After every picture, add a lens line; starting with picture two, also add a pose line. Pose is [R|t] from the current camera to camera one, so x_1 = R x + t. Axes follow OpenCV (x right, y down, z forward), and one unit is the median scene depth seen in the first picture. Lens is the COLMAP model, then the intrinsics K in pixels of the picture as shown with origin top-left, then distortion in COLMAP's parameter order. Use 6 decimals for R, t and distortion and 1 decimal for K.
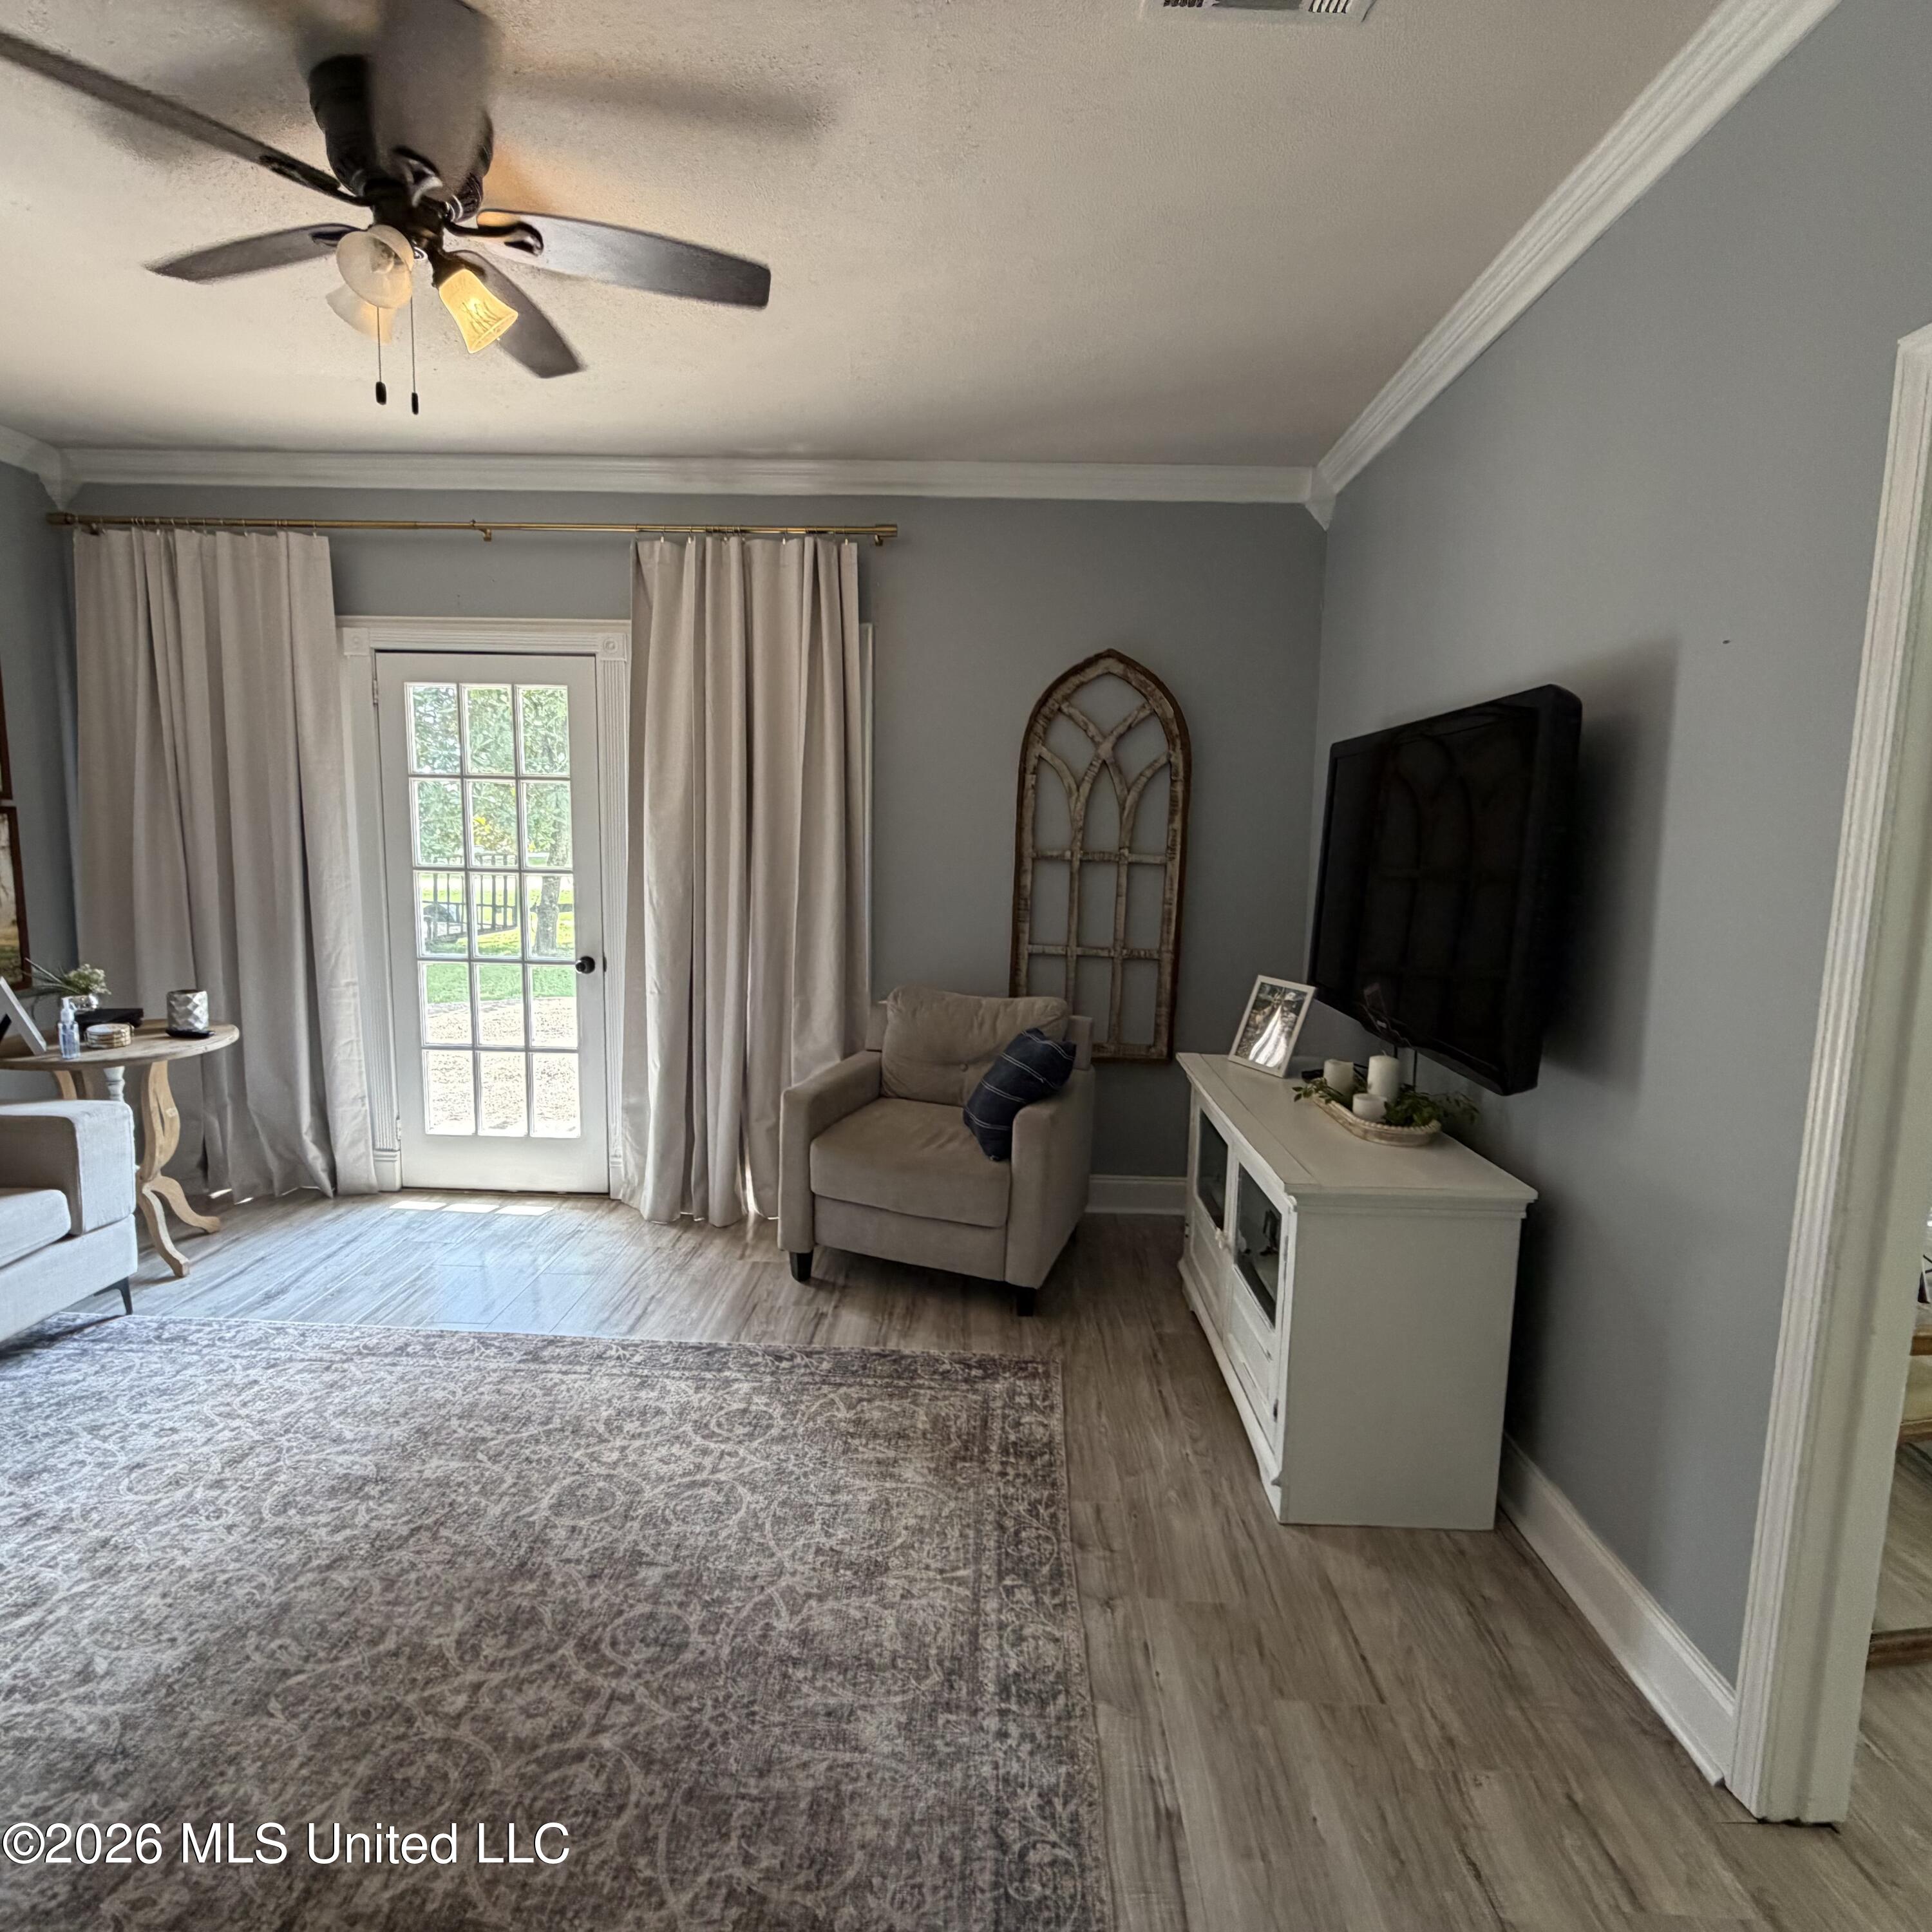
lens RADIAL K [[1028.0, 0, 966.5], [0, 1028.0, 952.2], [0, 0, 1]] dist [0.000915, -0.001140]
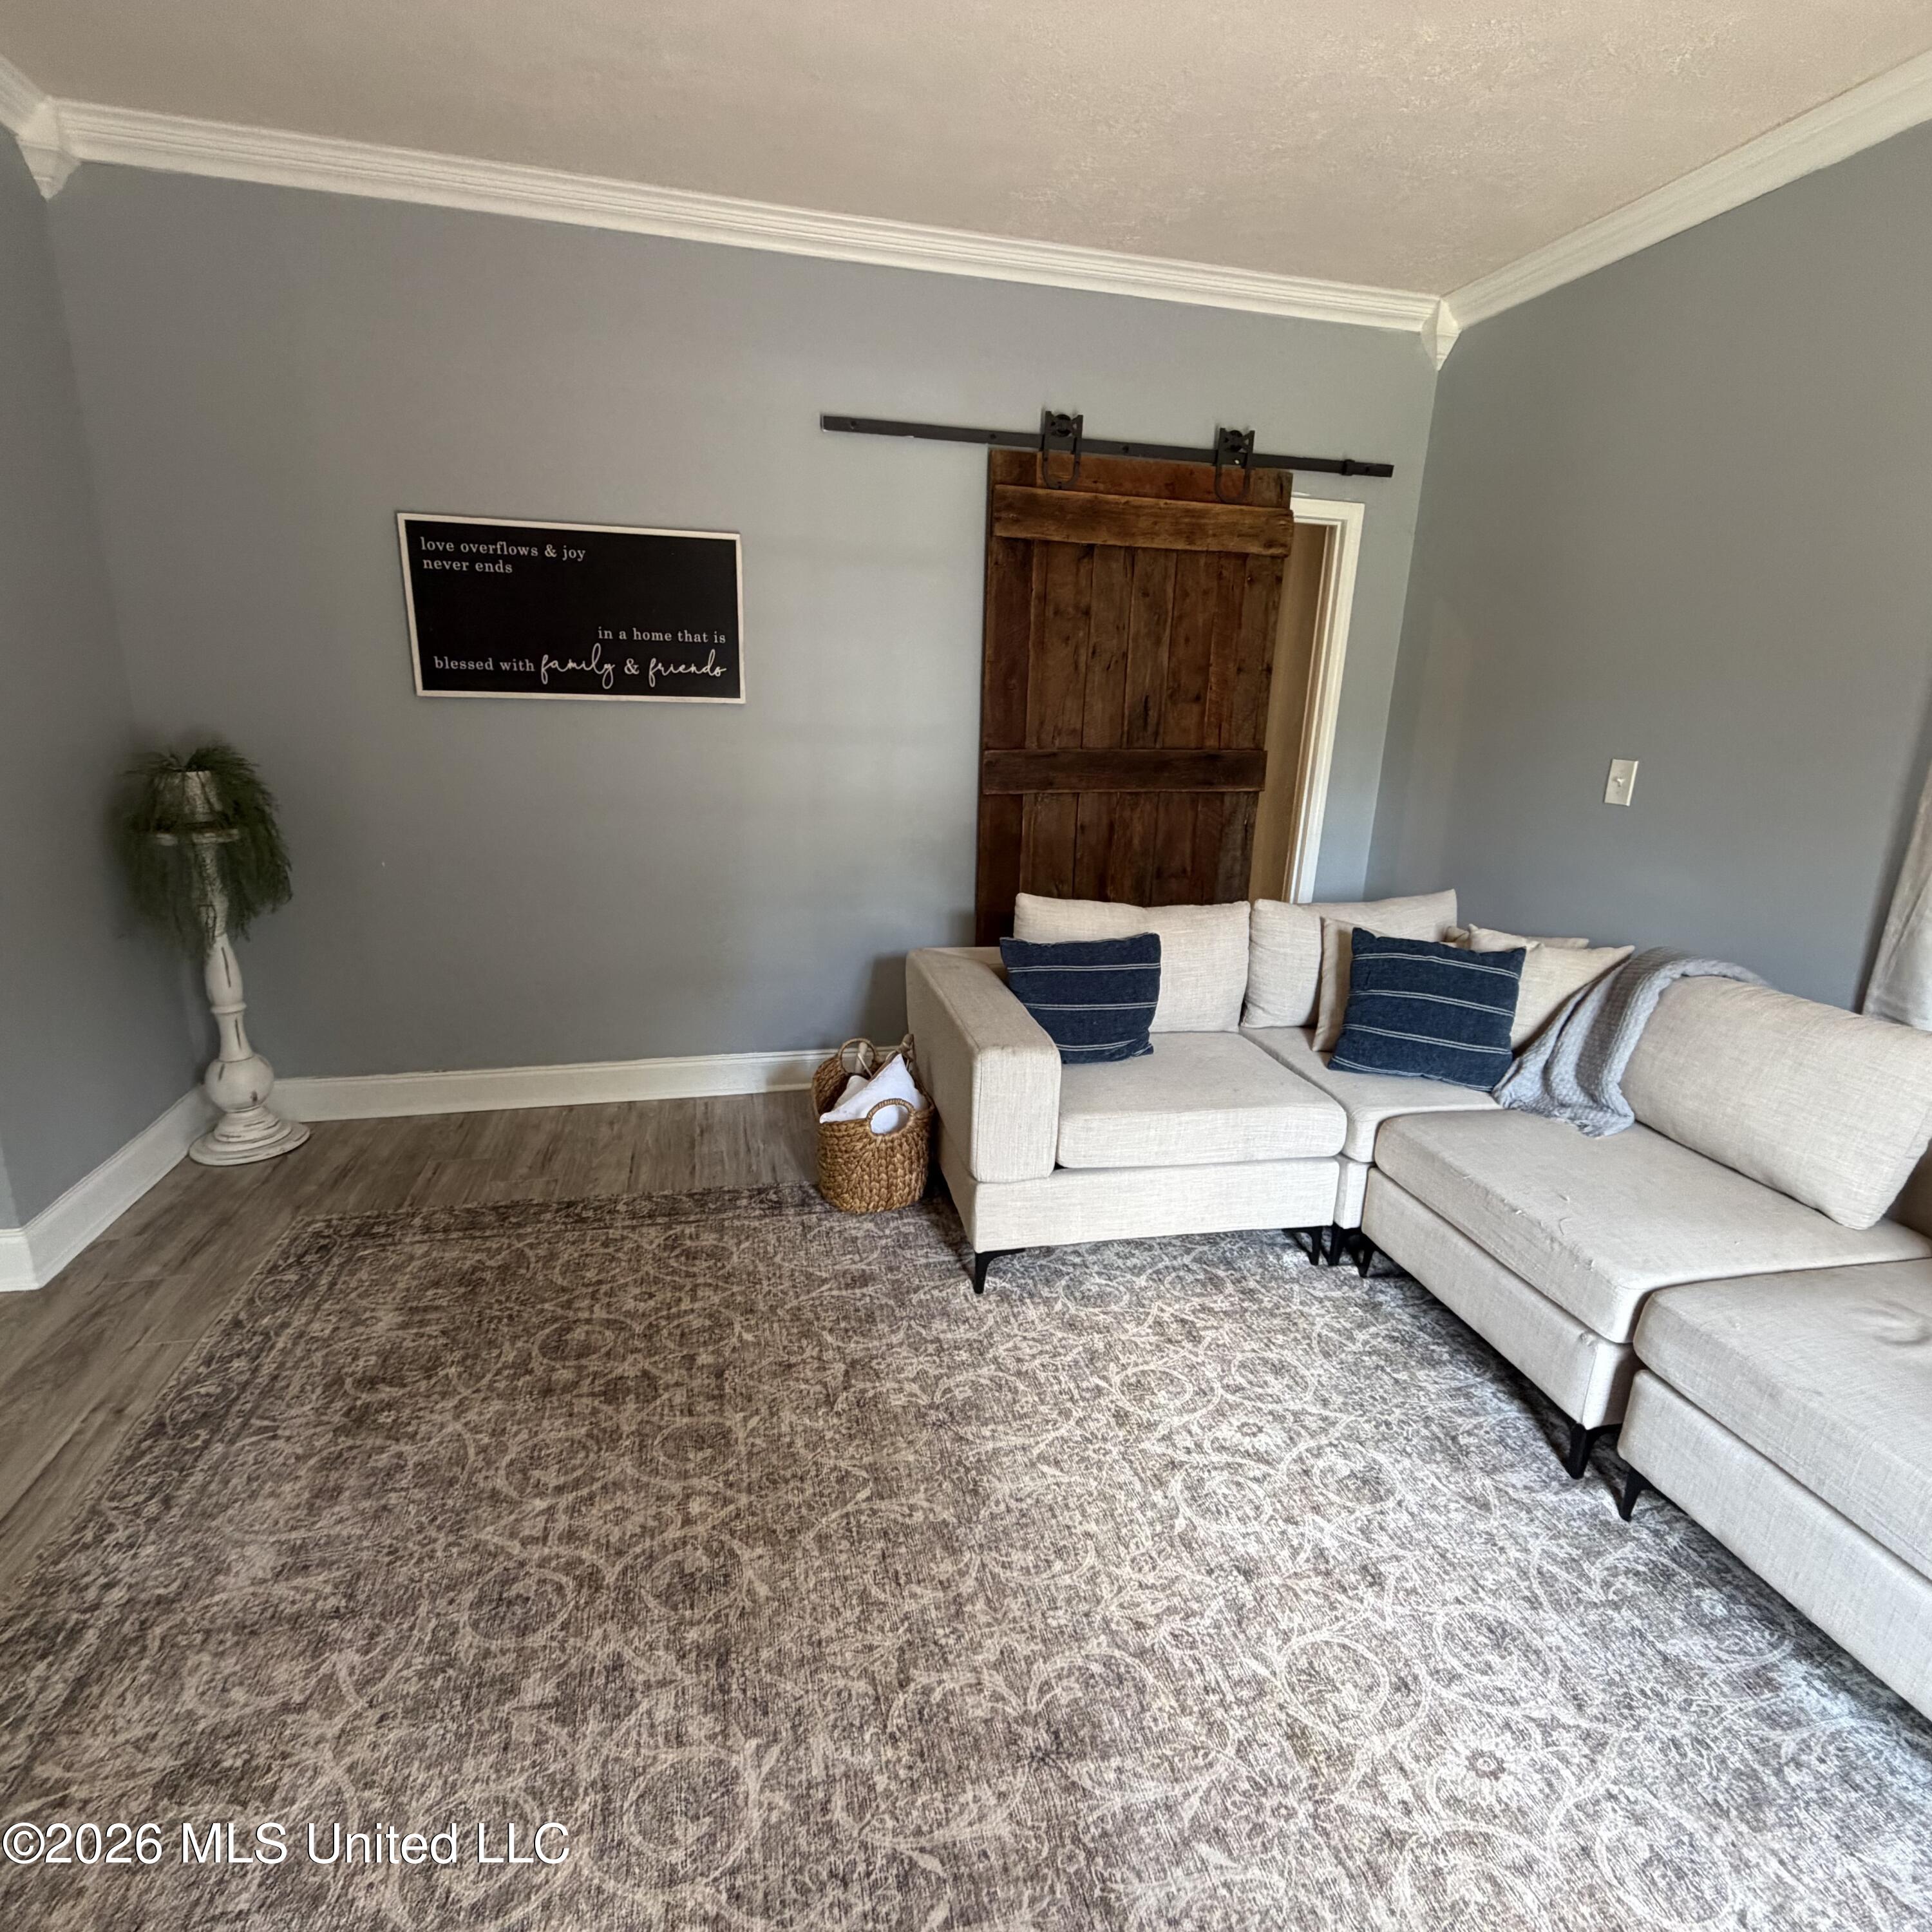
lens RADIAL K [[1028.0, 0, 962.6], [0, 1028.0, 969.1], [0, 0, 1]] dist [0.000915, -0.001140]
pose [[-0.964265, 0.018887, -0.264265, -0.427587], [-0.082942, 0.925797, 0.368810, -0.178447], [0.251622, 0.377549, -0.891147, 1.582633]]
